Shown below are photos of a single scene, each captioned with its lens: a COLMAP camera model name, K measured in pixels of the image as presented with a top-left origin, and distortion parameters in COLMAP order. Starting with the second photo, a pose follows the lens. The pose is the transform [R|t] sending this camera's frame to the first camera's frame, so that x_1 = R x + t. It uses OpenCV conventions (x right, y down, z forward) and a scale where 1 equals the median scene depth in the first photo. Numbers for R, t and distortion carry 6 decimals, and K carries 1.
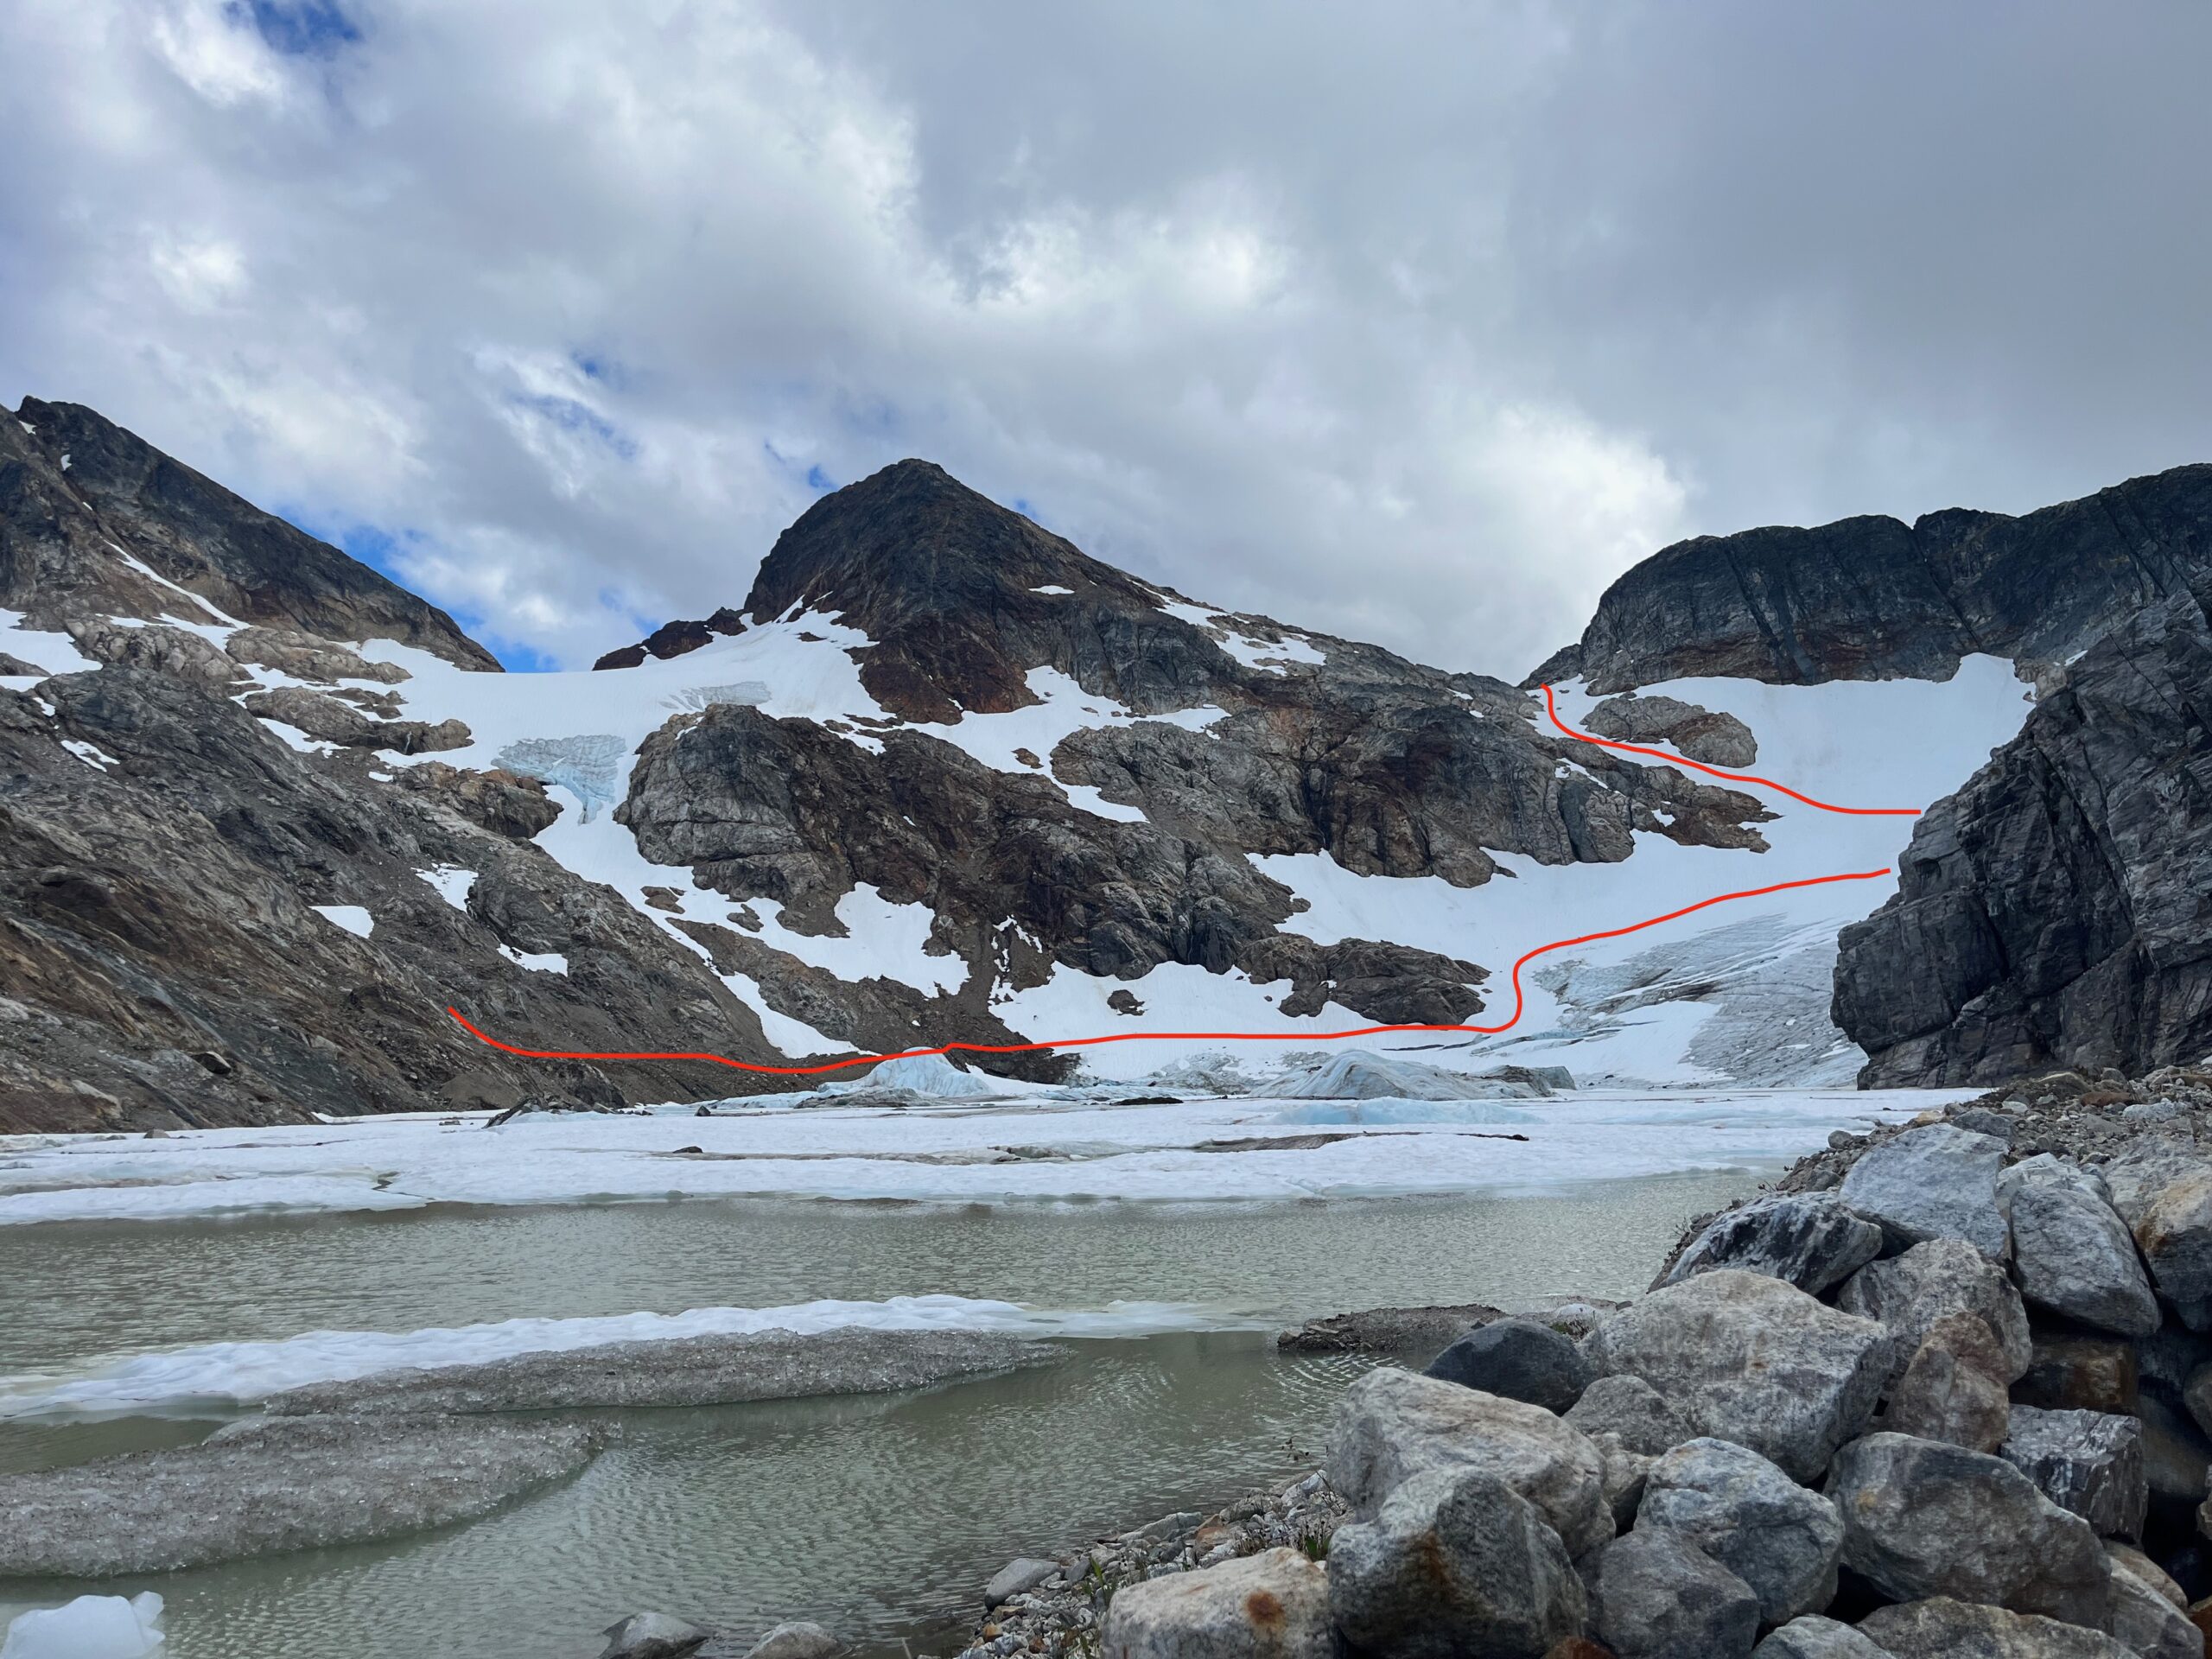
lens RADIAL K [[1688.4, 0, 1085.6], [0, 1688.4, 844.1], [0, 0, 1]] dist [0.051848, -0.058202]
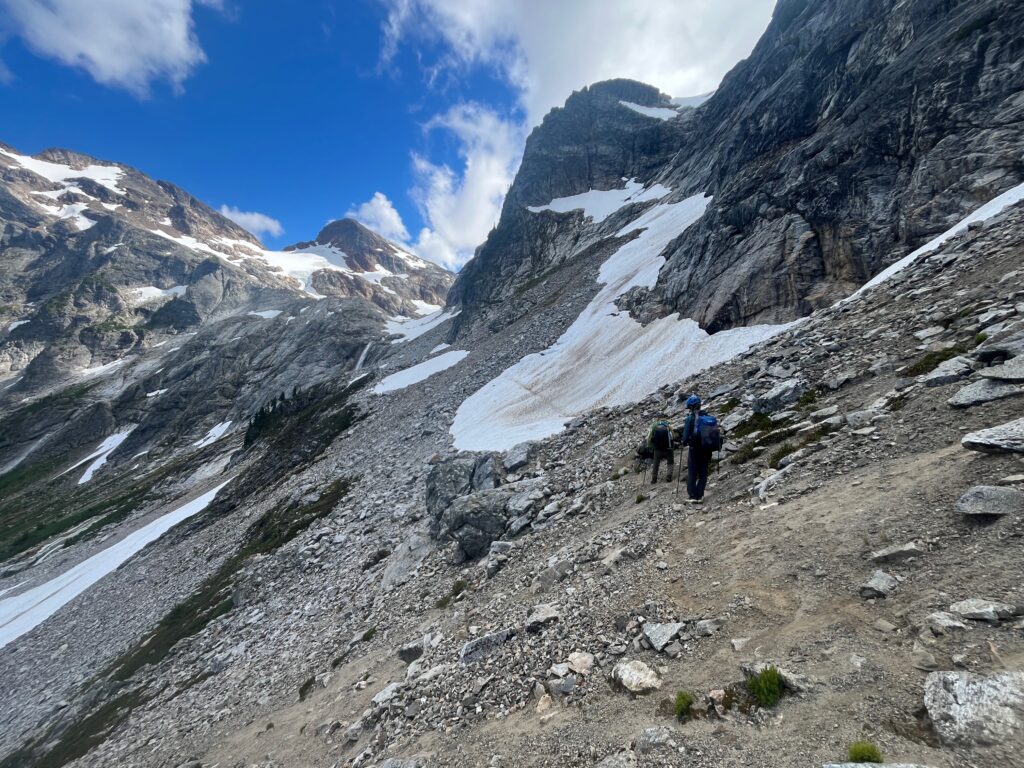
lens RADIAL K [[418.4, 0, 502.7], [0, 418.4, 377.5], [0, 0, 1]] dist [-0.000465, -0.000149]
pose [[0.947490, 0.026110, 0.318718, -0.081610], [-0.095008, 0.974642, 0.202597, -0.066038], [-0.305346, -0.222240, 0.925944, -0.740084]]
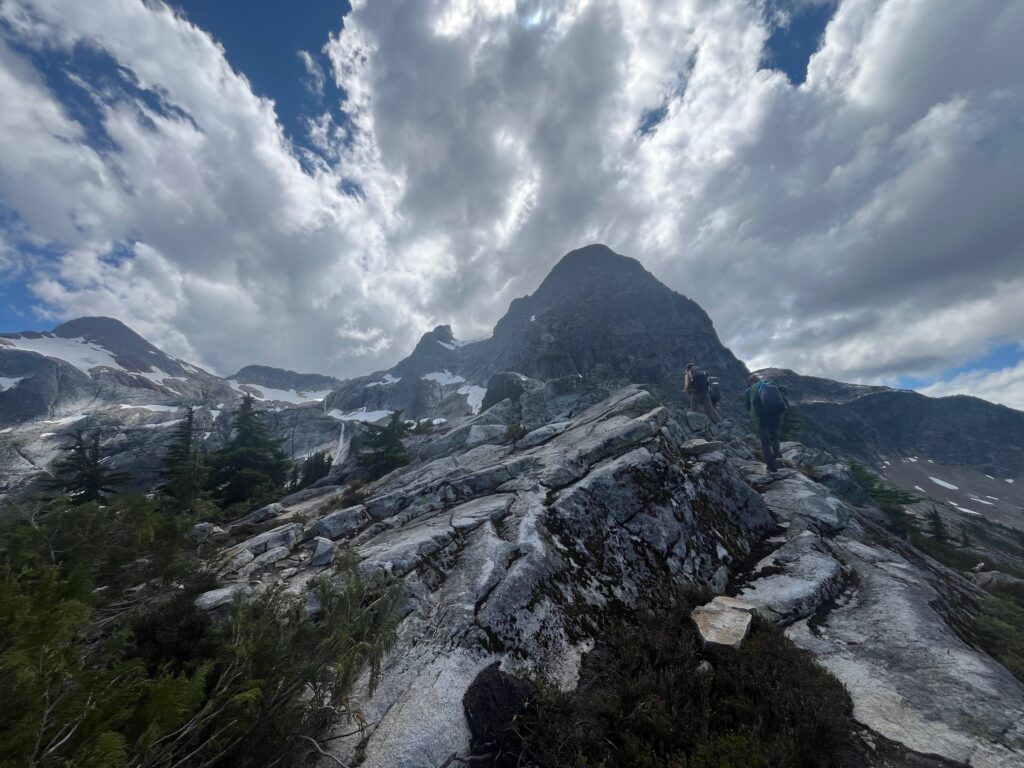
lens RADIAL K [[418.4, 0, 507.1], [0, 418.4, 387.0], [0, 0, 1]] dist [-0.000465, -0.000149]
pose [[0.521079, 0.169219, 0.836565, -0.758741], [-0.128034, 0.984556, -0.119405, -0.010769], [-0.843851, -0.044889, 0.534697, -1.165848]]
